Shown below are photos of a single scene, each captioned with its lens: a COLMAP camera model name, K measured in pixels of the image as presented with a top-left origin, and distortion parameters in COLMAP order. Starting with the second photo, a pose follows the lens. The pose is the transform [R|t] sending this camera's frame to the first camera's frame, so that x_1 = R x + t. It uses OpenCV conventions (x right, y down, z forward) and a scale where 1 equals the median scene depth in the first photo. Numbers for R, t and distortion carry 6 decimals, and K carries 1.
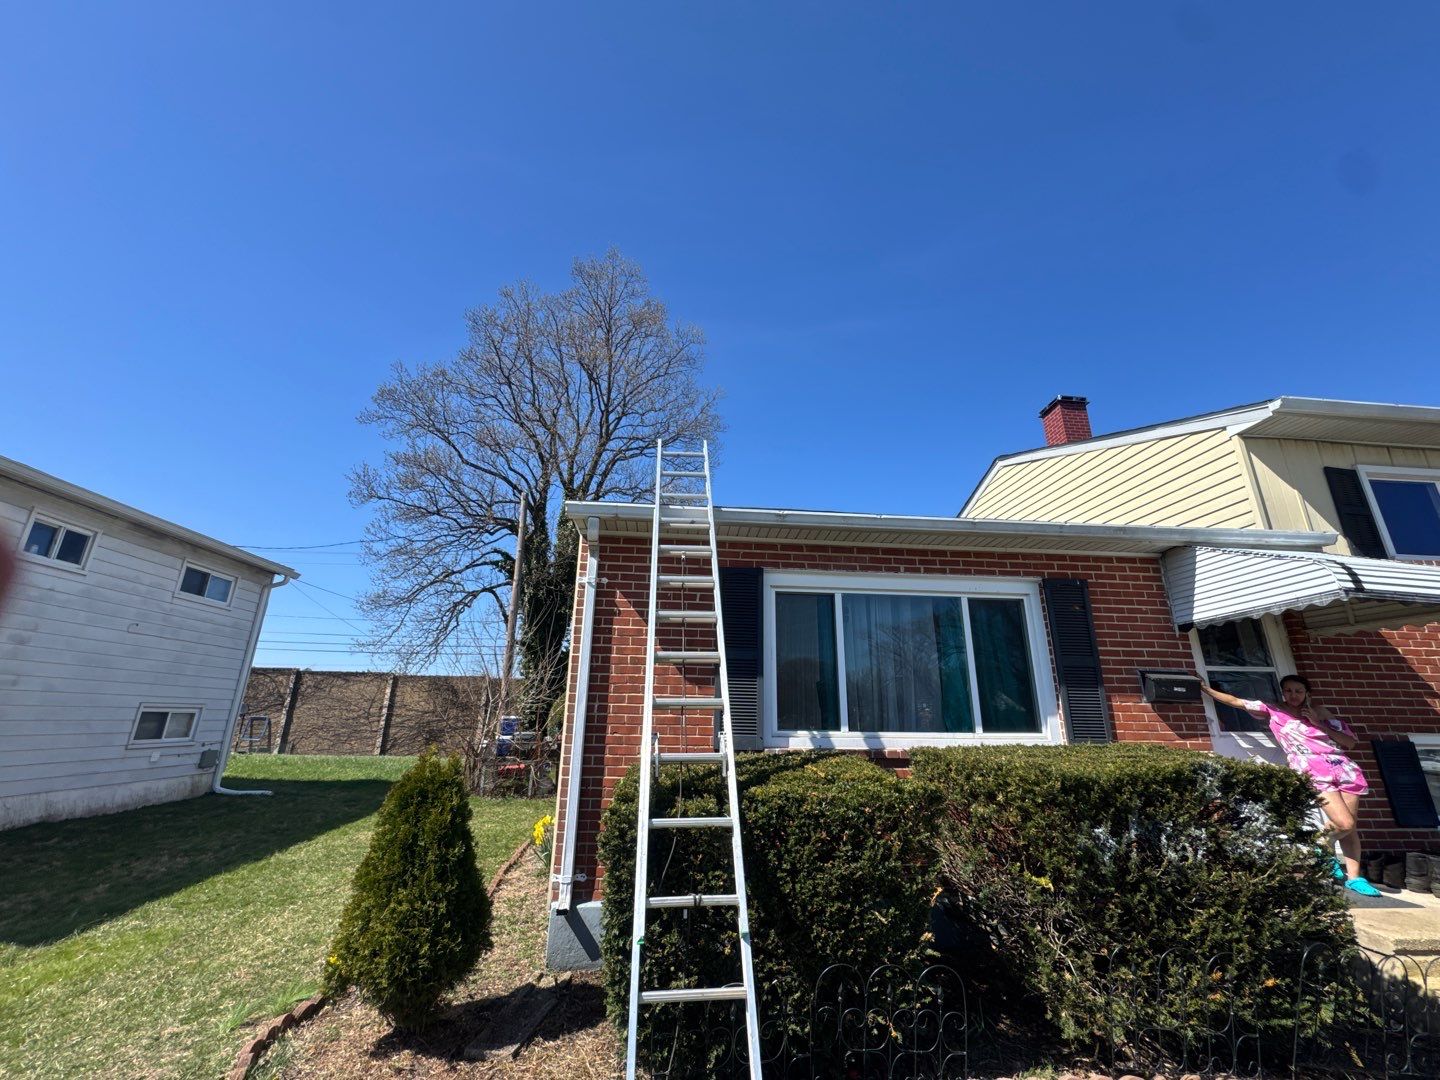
lens RADIAL K [[576.8, 0, 720.5], [0, 576.8, 542.9], [0, 0, 1]] dist [0.000423, 0.000005]
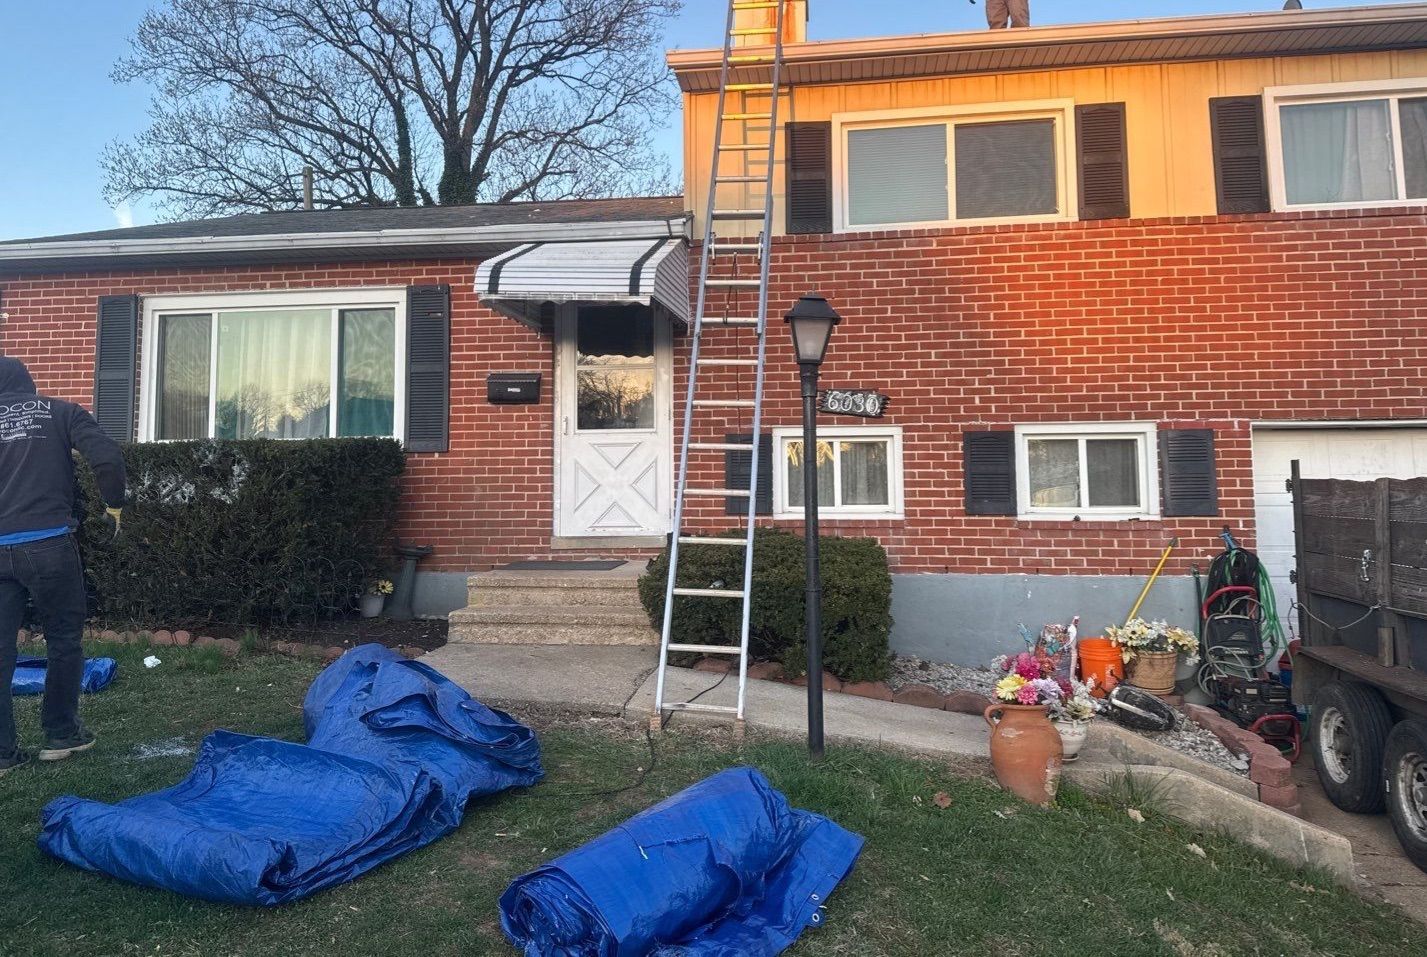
lens RADIAL K [[709.3, 0, 713.4], [0, 709.3, 478.1], [0, 0, 1]] dist [-0.001219, -0.000716]
pose [[0.987312, -0.025702, -0.156699, 1.277418], [0.070282, 0.955625, 0.286080, 0.067923], [0.142392, -0.293463, 0.945306, -0.164998]]
